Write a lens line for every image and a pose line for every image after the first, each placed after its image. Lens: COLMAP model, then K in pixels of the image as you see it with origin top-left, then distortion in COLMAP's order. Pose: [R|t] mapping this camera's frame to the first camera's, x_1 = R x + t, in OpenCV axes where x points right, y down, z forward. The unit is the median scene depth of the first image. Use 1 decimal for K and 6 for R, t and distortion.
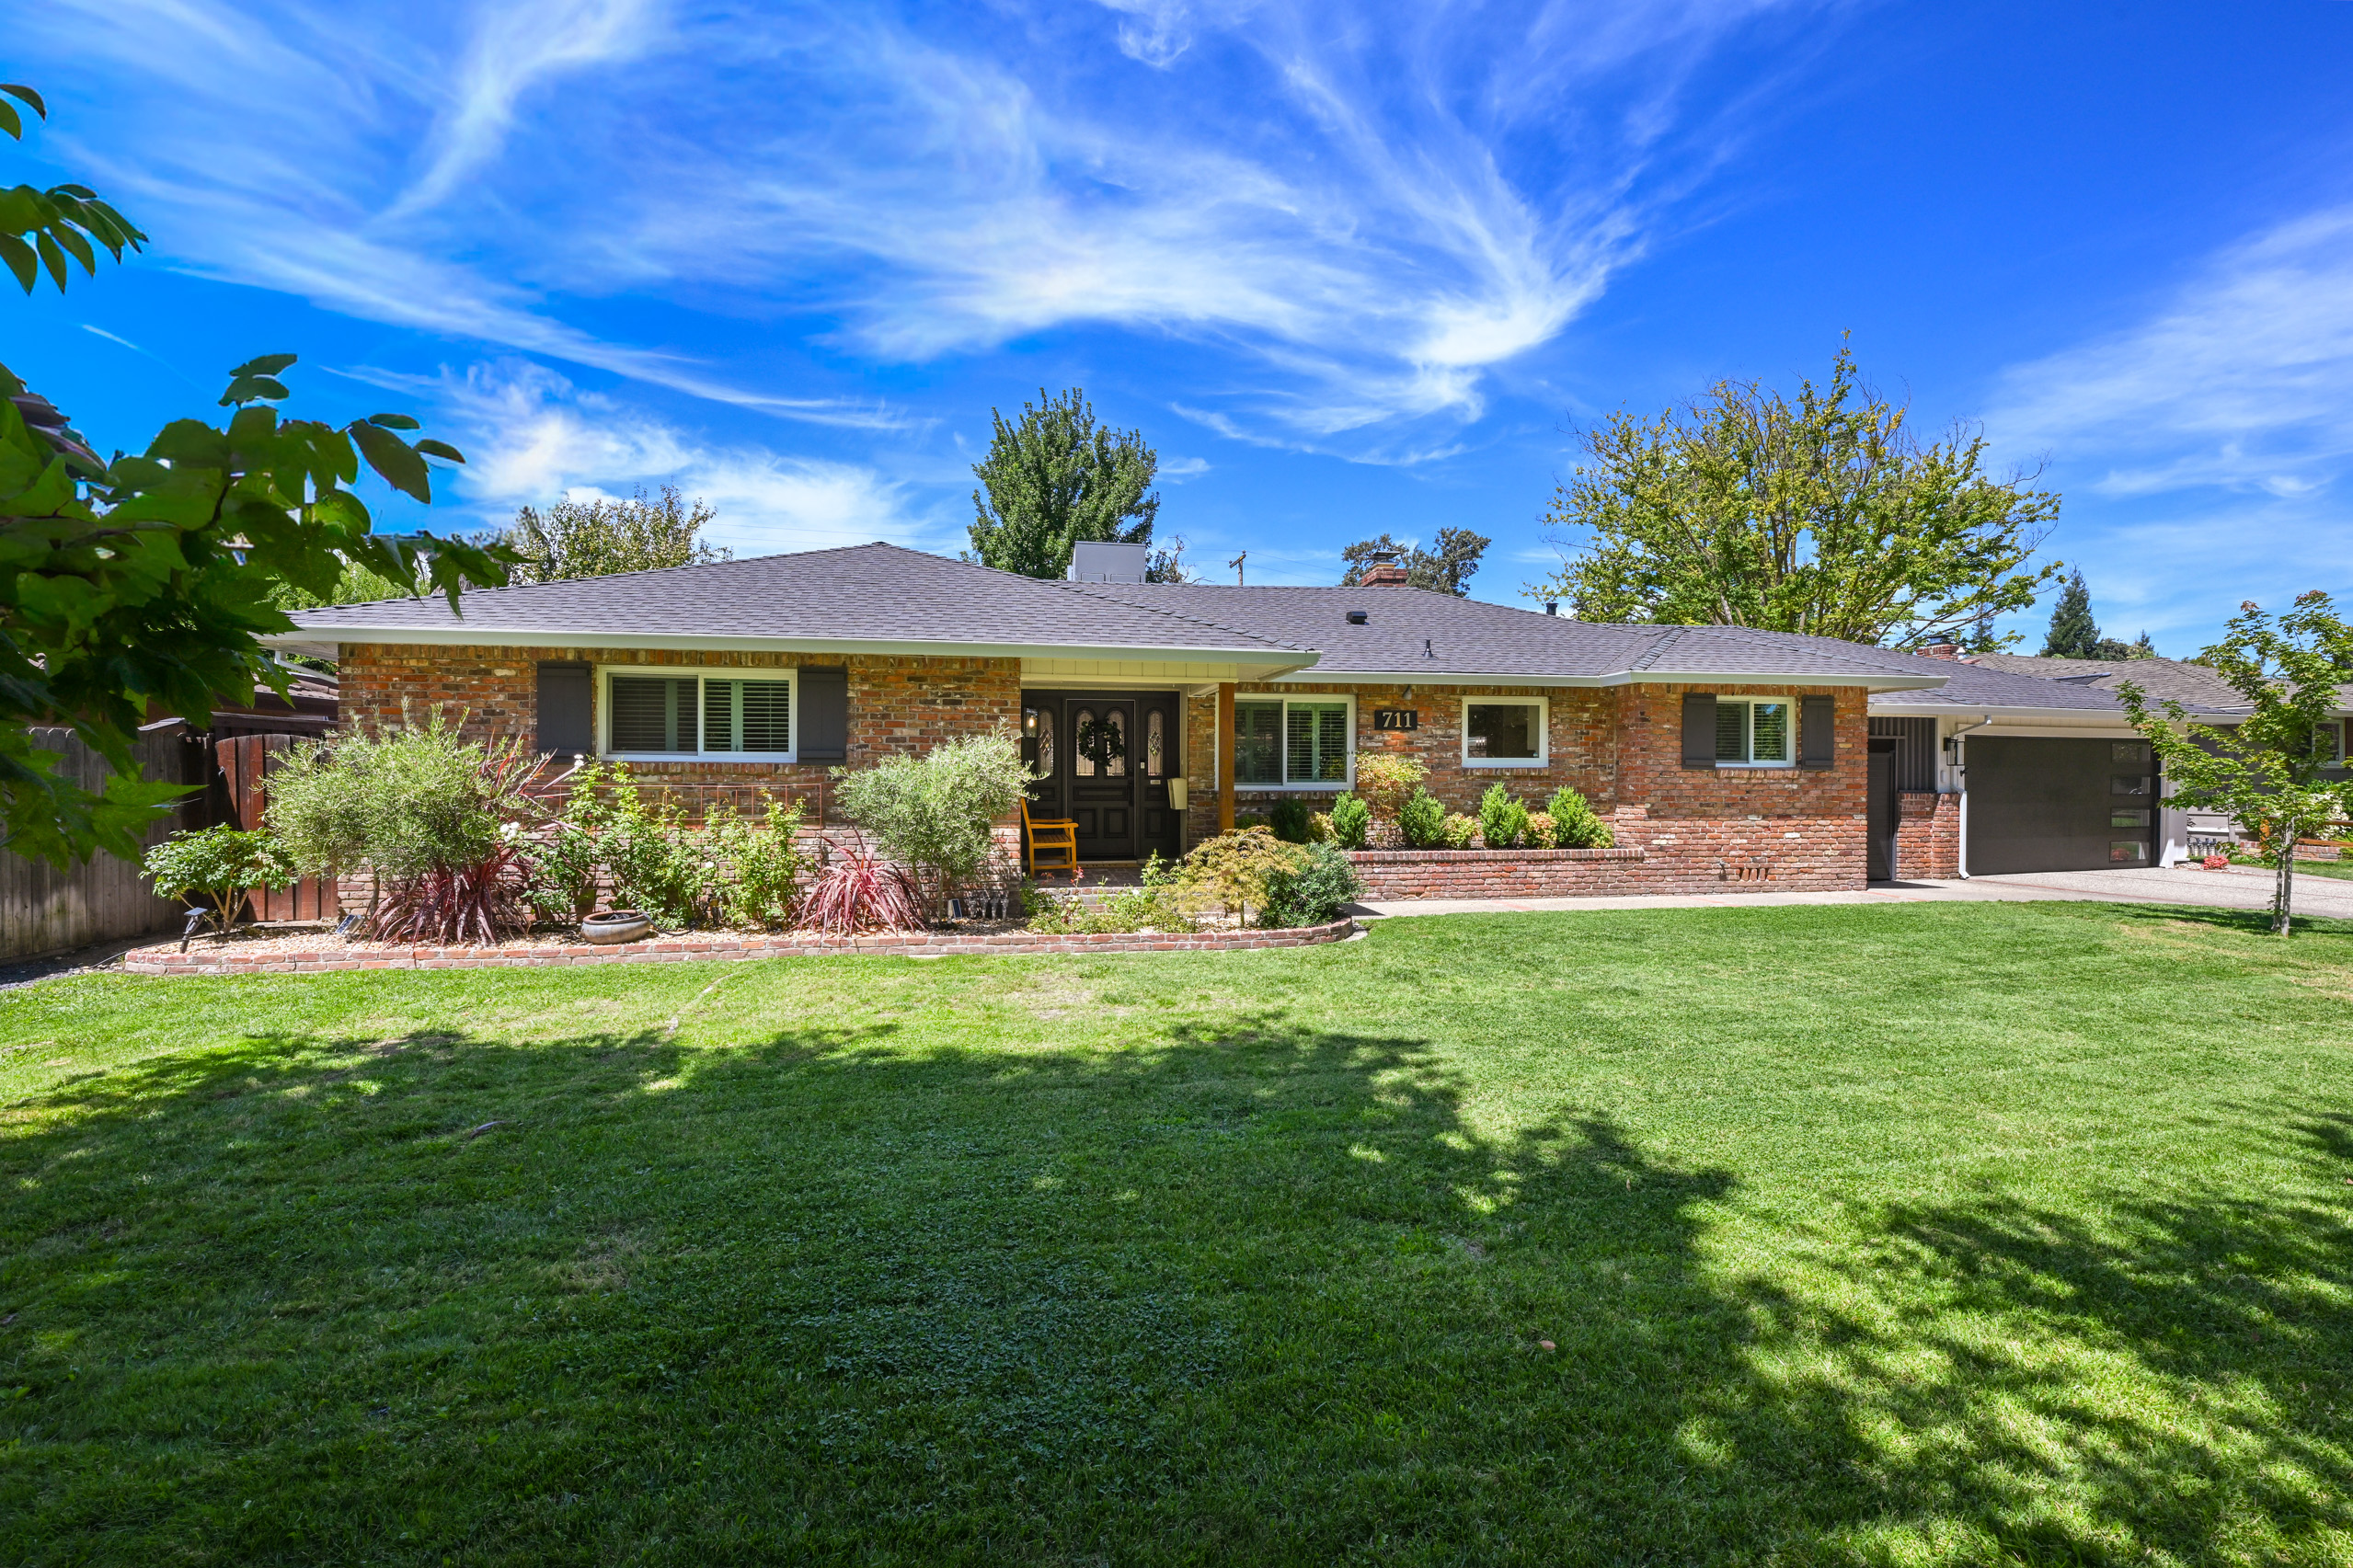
lens RADIAL K [[1015.8, 0, 1243.6], [0, 1015.8, 782.5], [0, 0, 1]] dist [0.000060, -0.000110]
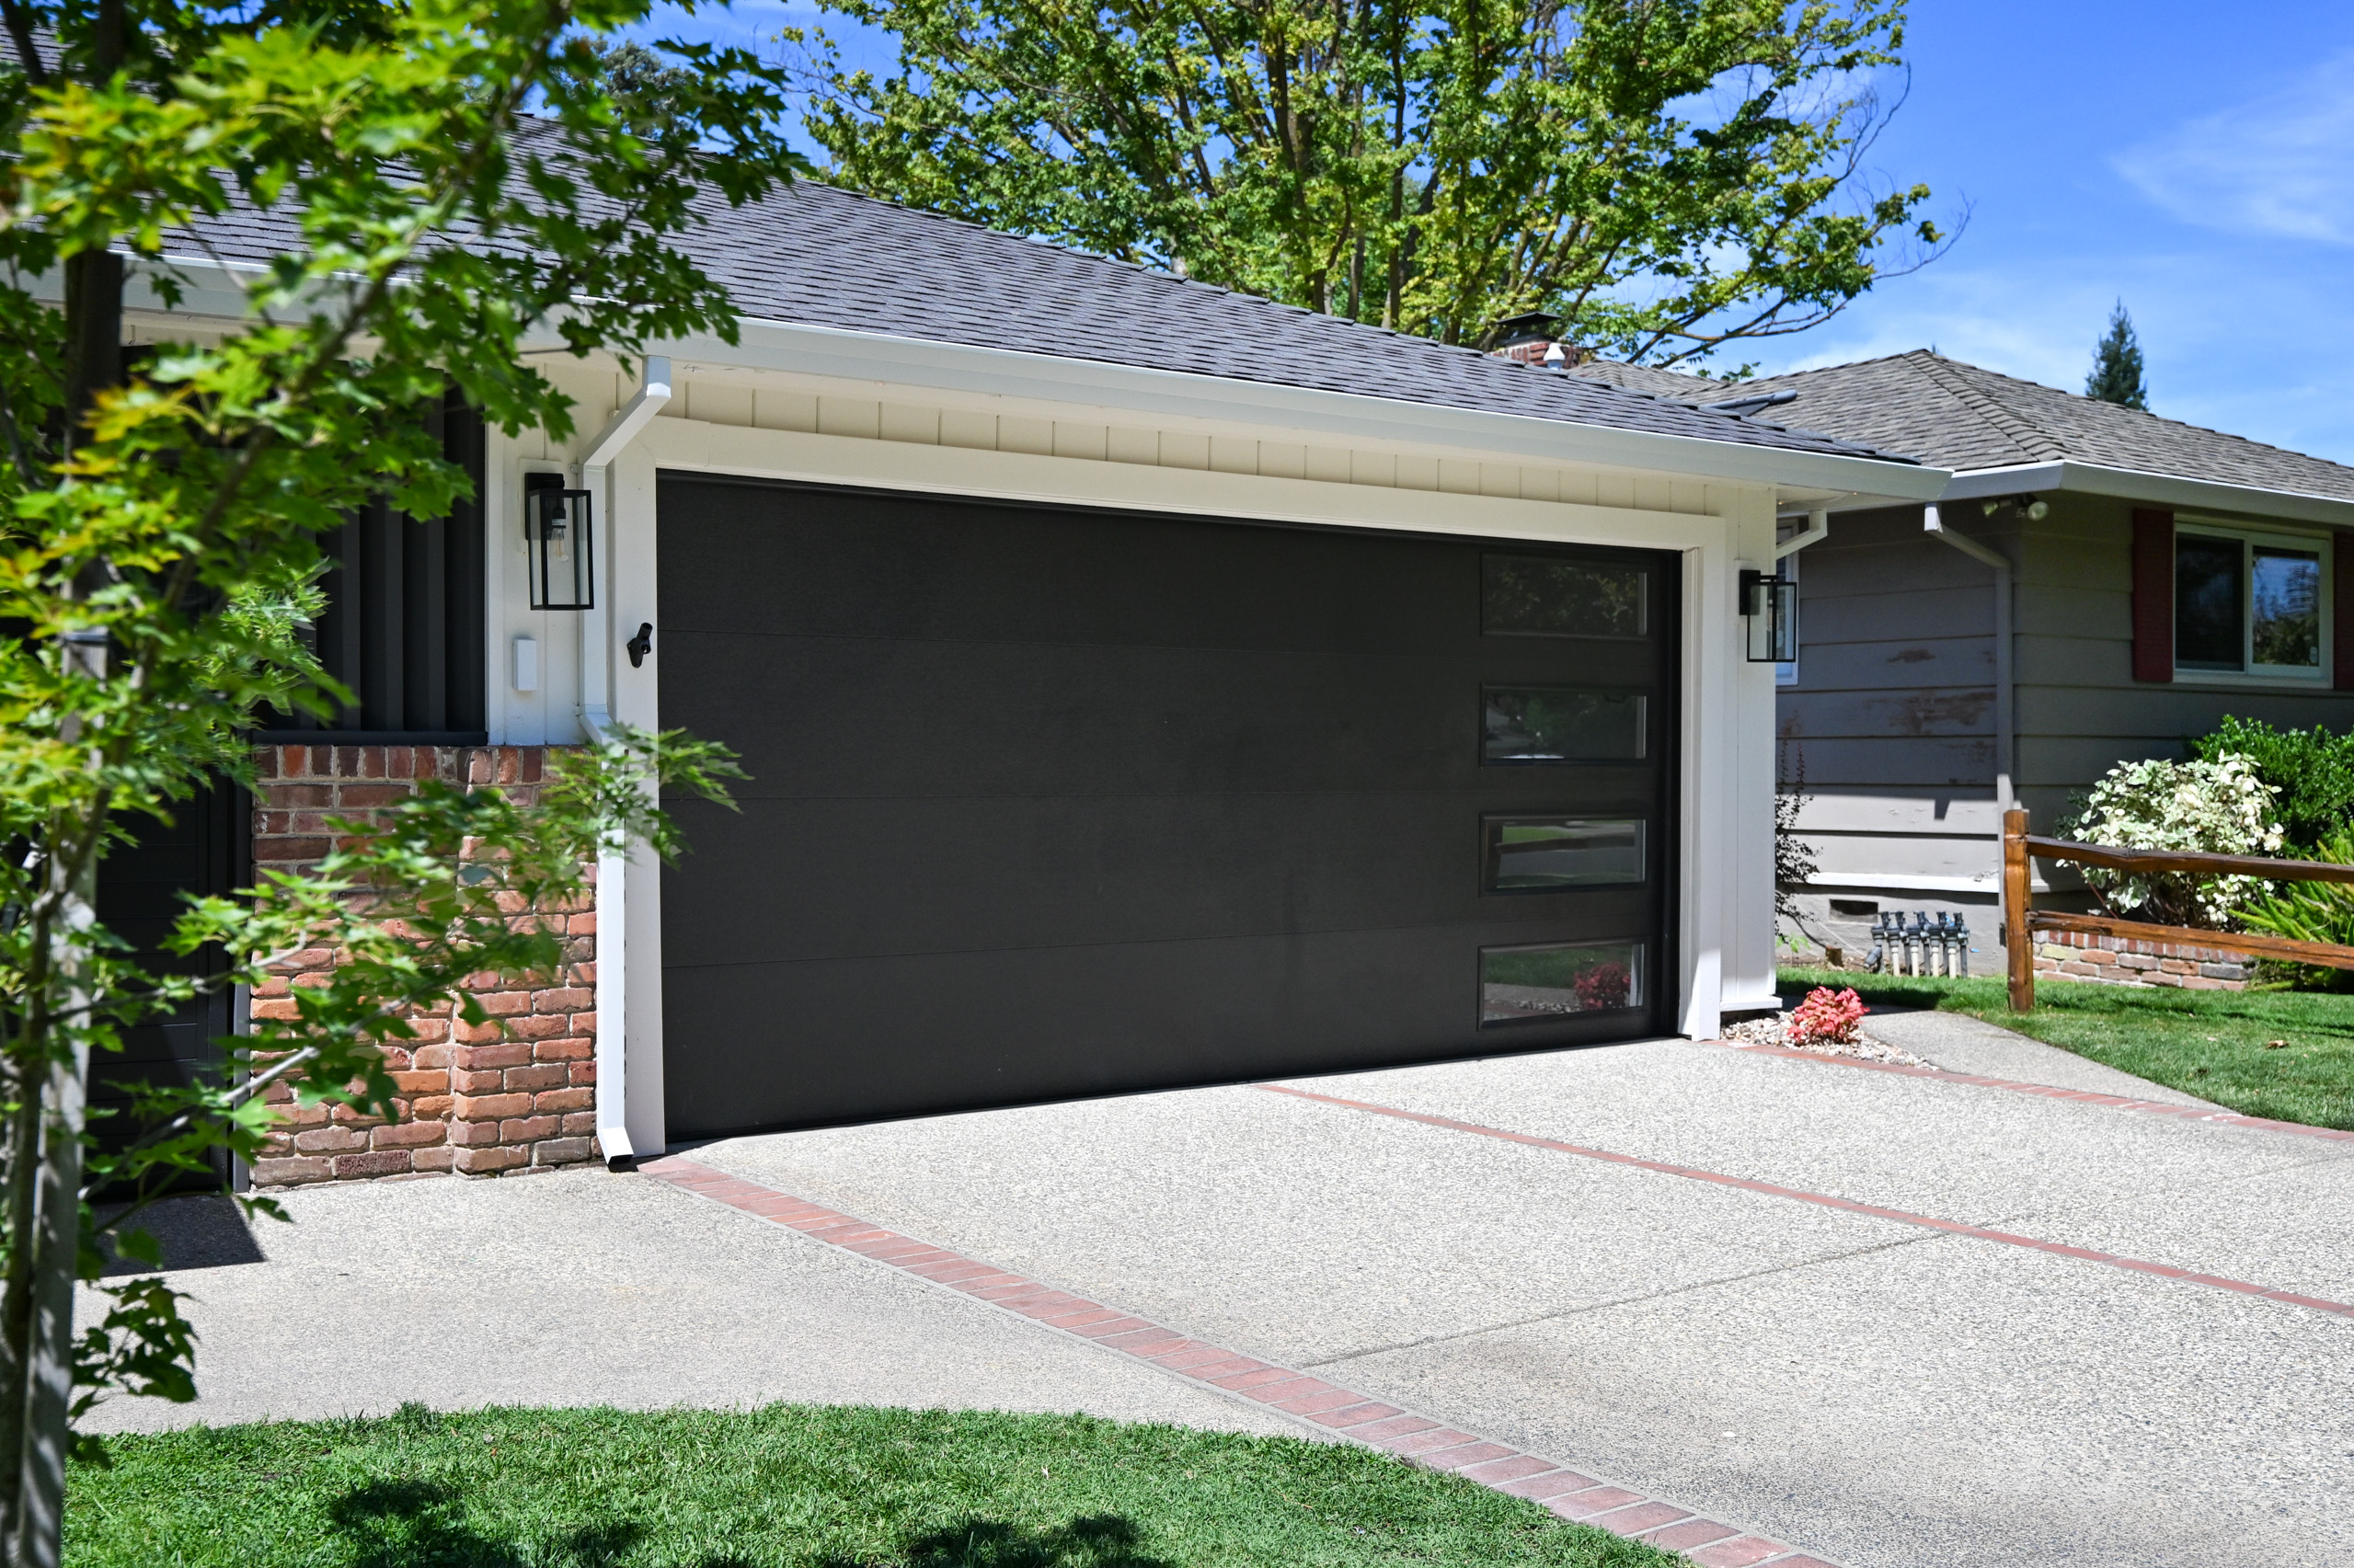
lens RADIAL K [[2519.7, 0, 1176.1], [0, 2519.7, 783.0], [0, 0, 1]] dist [0.014407, 0.000000]
pose [[0.948068, -0.002562, 0.318057, 0.233370], [-0.001068, 0.999936, 0.011238, 0.004013], [-0.318065, -0.010994, 0.948005, 0.172924]]
